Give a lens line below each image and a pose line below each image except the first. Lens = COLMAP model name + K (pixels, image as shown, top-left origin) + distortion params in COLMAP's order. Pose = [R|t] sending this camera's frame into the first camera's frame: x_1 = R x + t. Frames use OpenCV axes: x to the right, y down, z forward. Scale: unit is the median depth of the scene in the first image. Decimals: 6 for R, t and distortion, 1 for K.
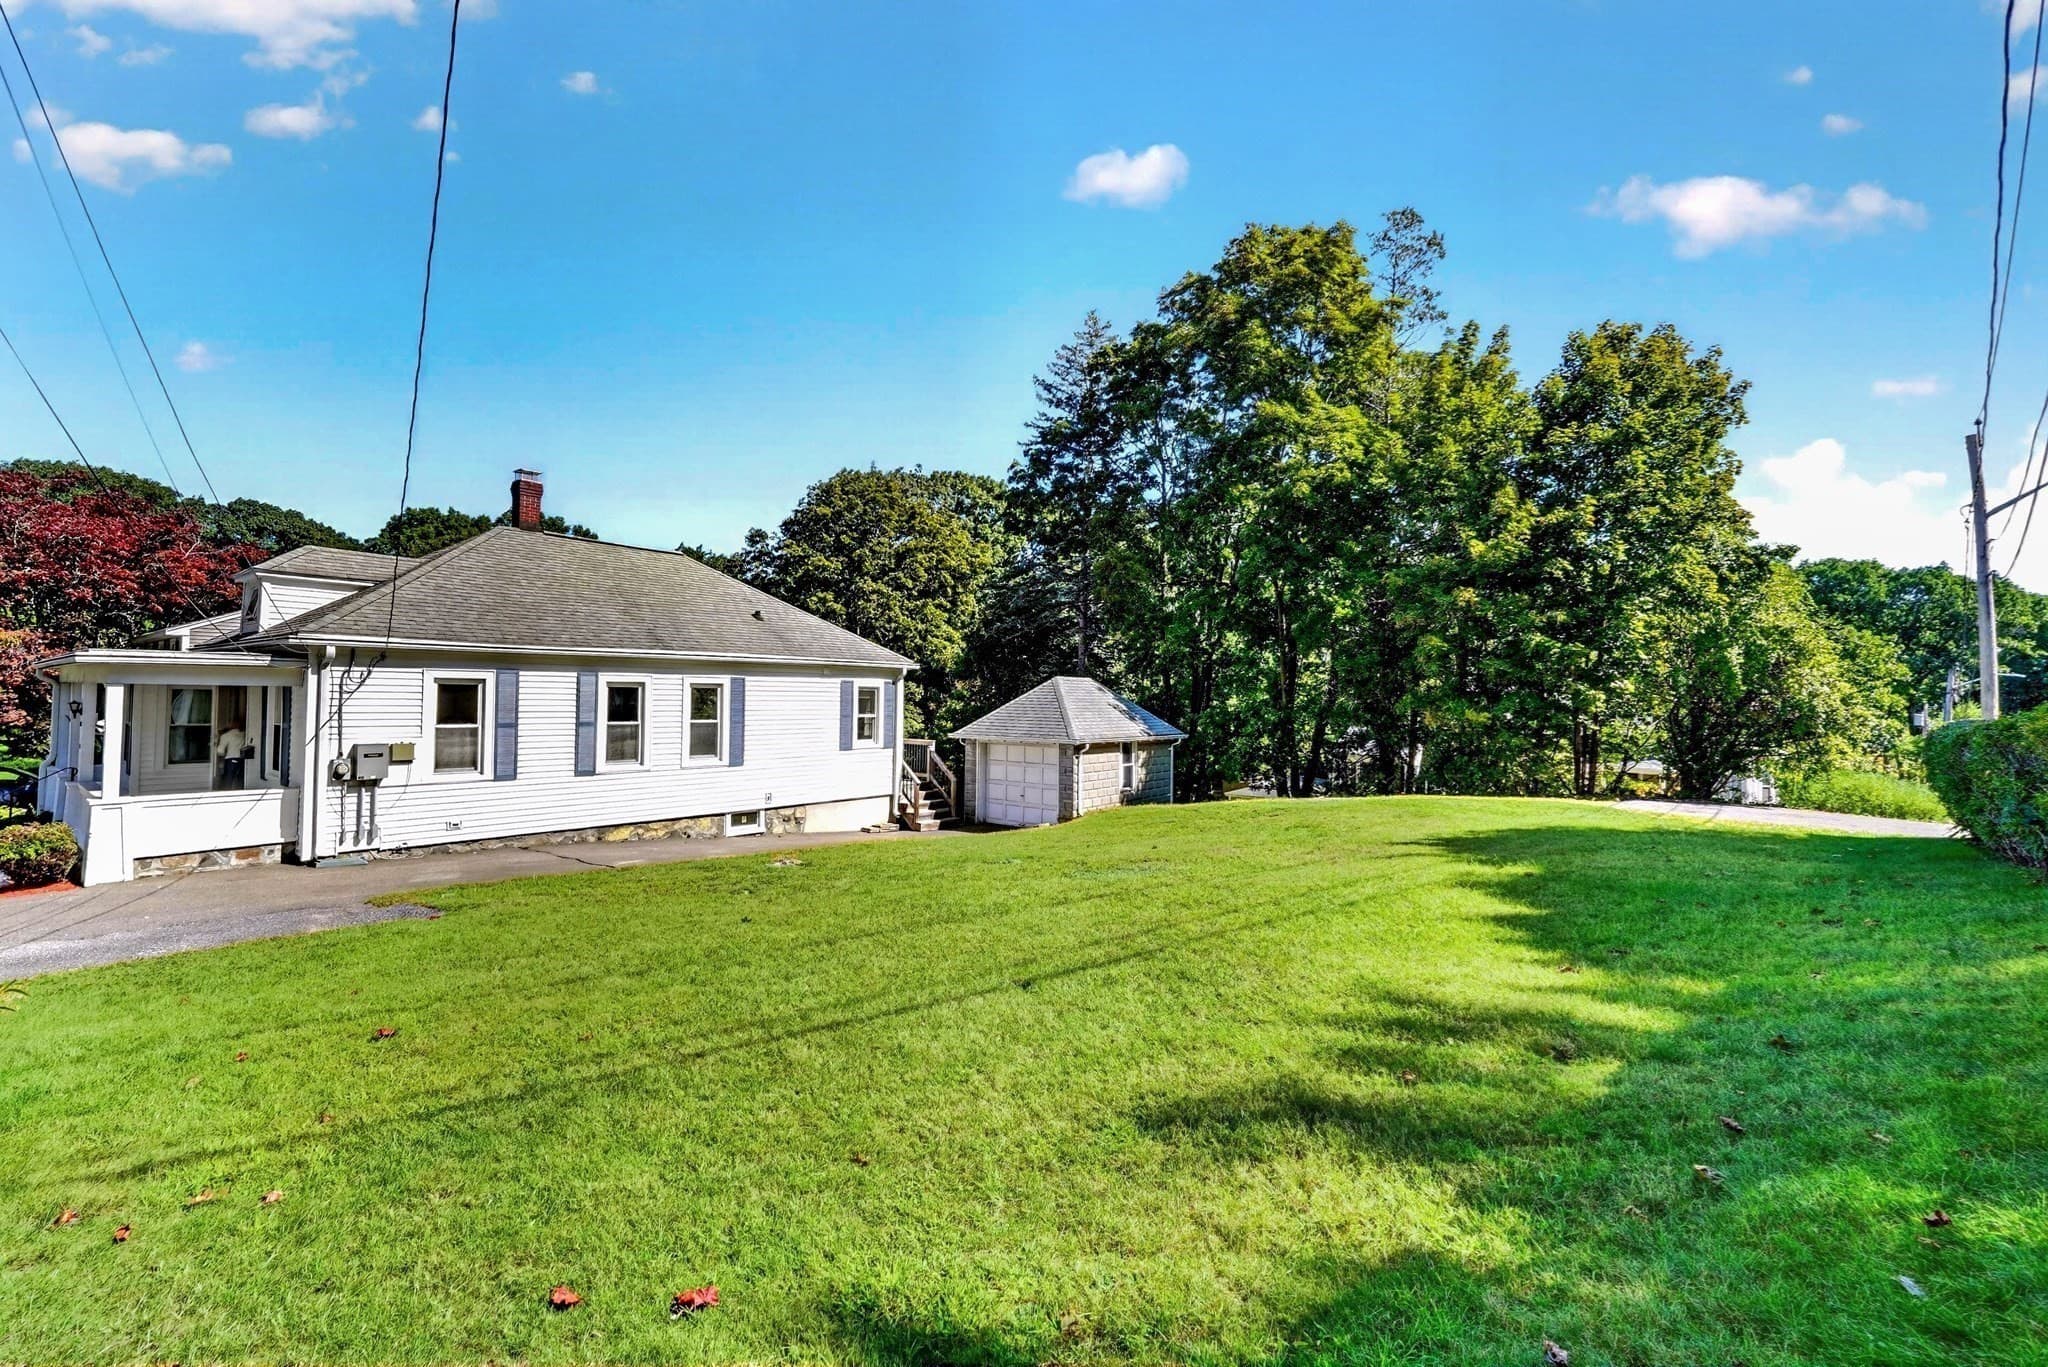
lens RADIAL K [[895.2, 0, 1039.3], [0, 895.2, 687.7], [0, 0, 1]] dist [-0.015292, 0.002864]
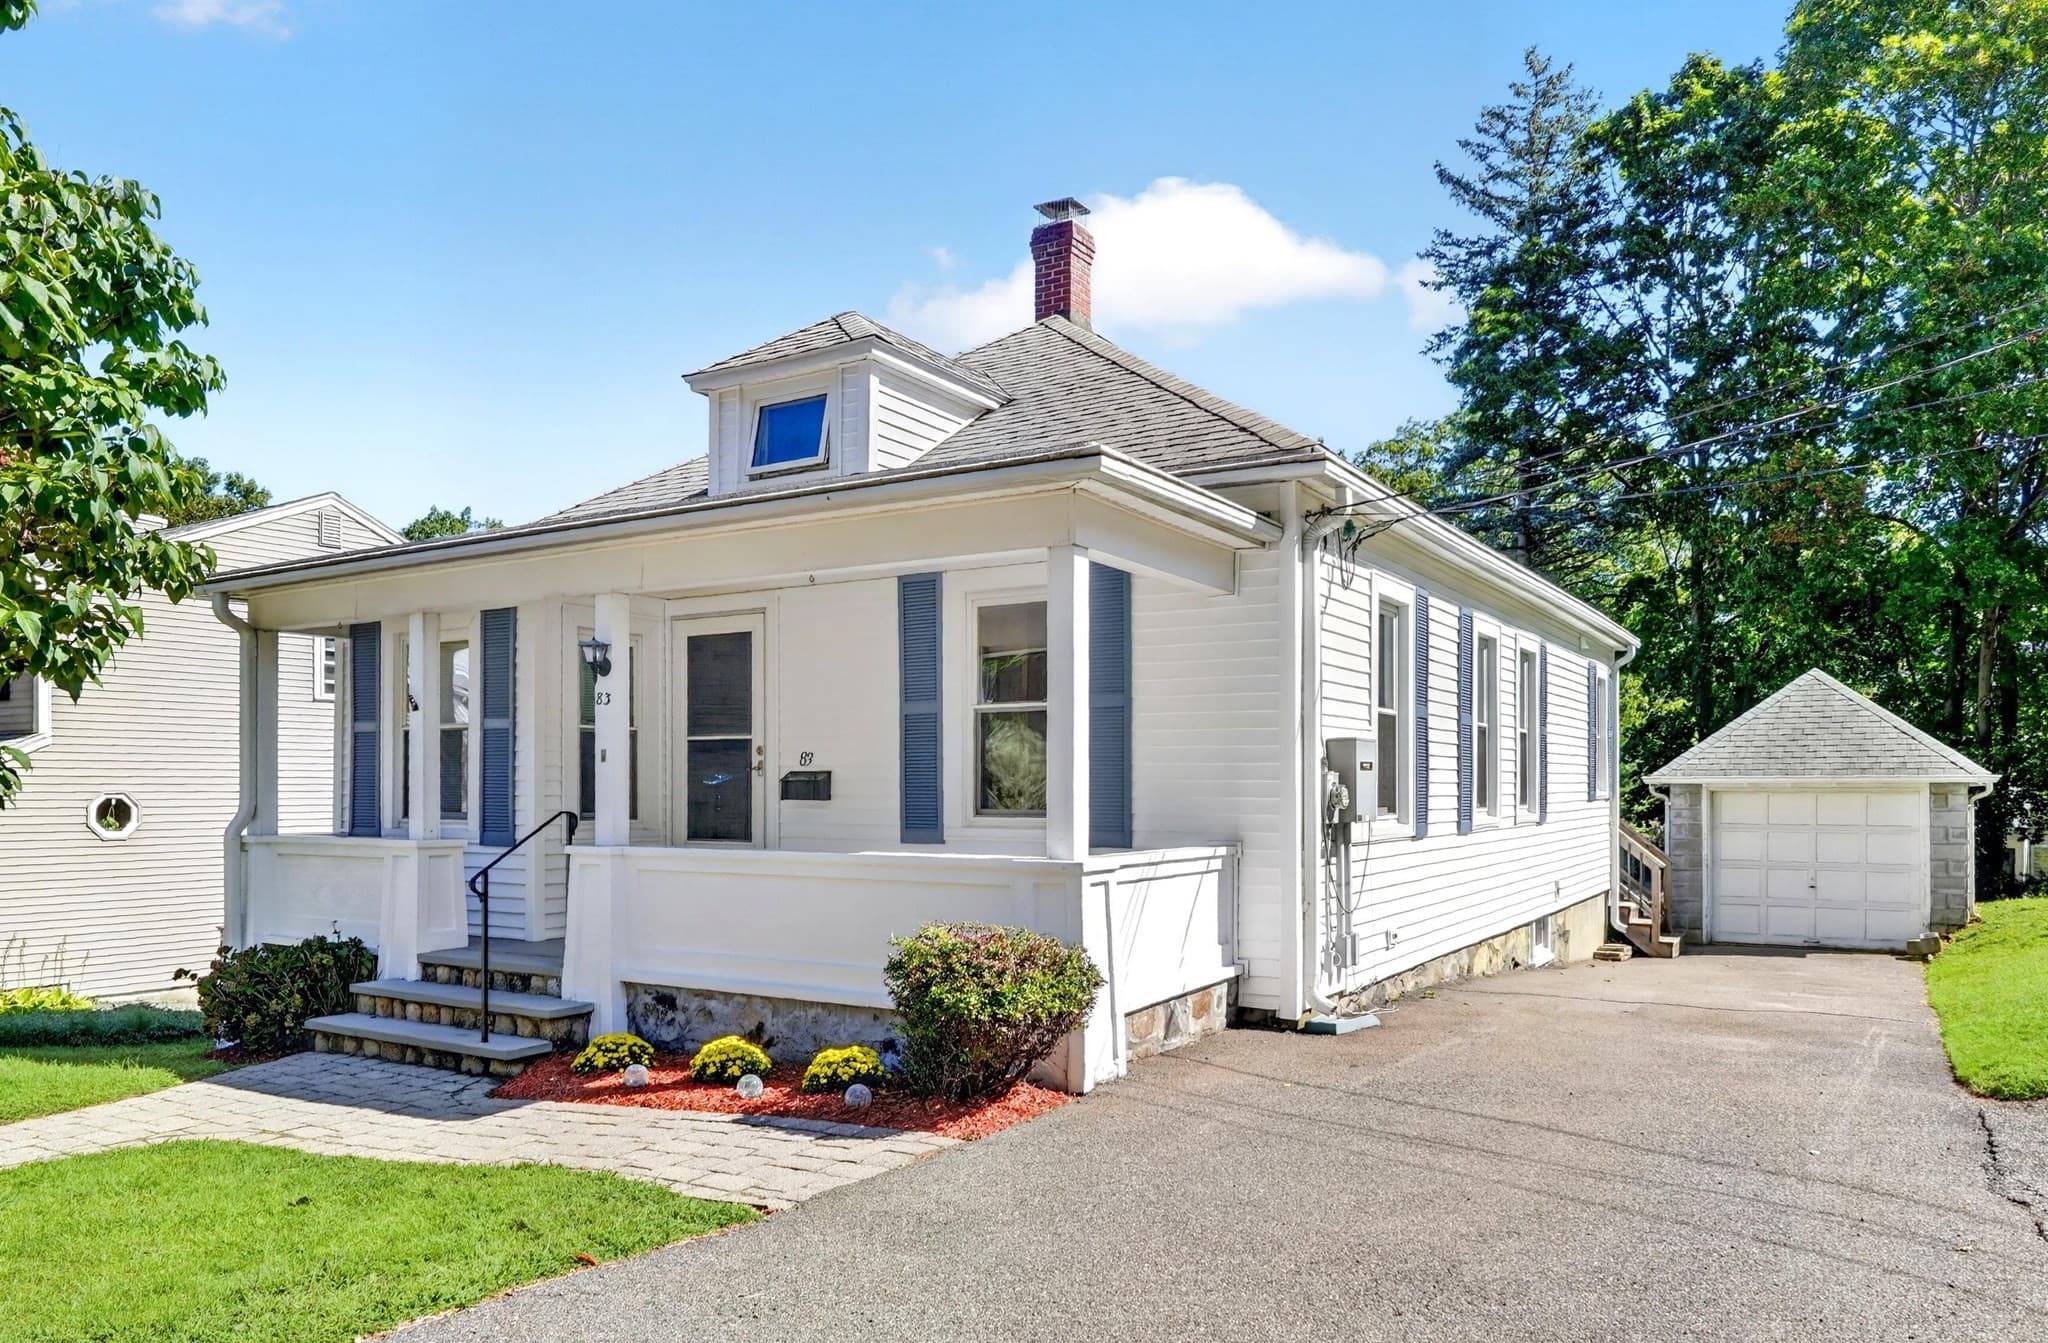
lens RADIAL K [[1403.7, 0, 973.7], [0, 1403.7, 776.3], [0, 0, 1]] dist [0.007599, 0.002321]
pose [[0.994478, -0.011407, 0.104323, -0.665729], [0.011096, 0.999932, 0.003556, 0.051205], [-0.104357, -0.002379, 0.994537, 0.251435]]
